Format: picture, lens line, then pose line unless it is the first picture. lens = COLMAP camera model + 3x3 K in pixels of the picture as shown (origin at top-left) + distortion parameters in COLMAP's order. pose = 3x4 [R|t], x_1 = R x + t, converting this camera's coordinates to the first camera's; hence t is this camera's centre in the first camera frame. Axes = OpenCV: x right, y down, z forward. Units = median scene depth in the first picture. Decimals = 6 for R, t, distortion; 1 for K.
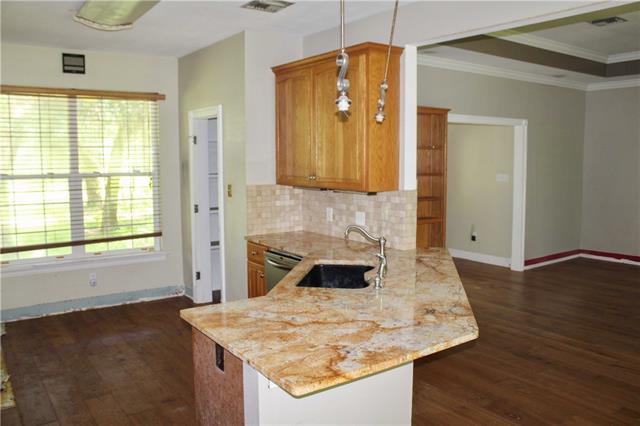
lens RADIAL K [[532.8, 0, 320.8], [0, 532.8, 209.1], [0, 0, 1]] dist [-0.135622, 0.103364]
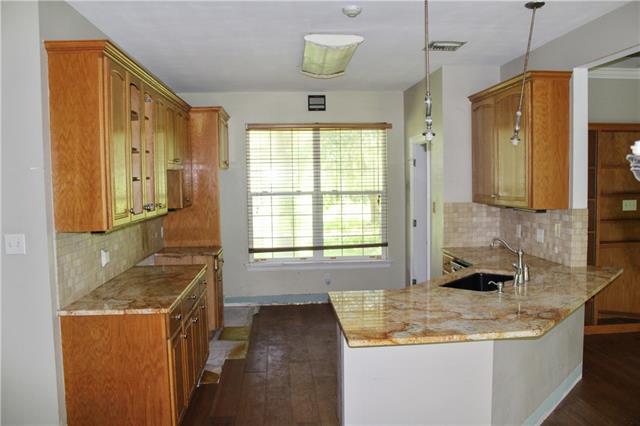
lens RADIAL K [[532.8, 0, 322.7], [0, 532.8, 210.1], [0, 0, 1]] dist [-0.135622, 0.103364]
pose [[0.863087, 0.019434, -0.504681, 0.198995], [-0.037828, 0.998940, -0.026225, 0.009774], [0.503637, 0.041726, 0.862907, -0.092745]]
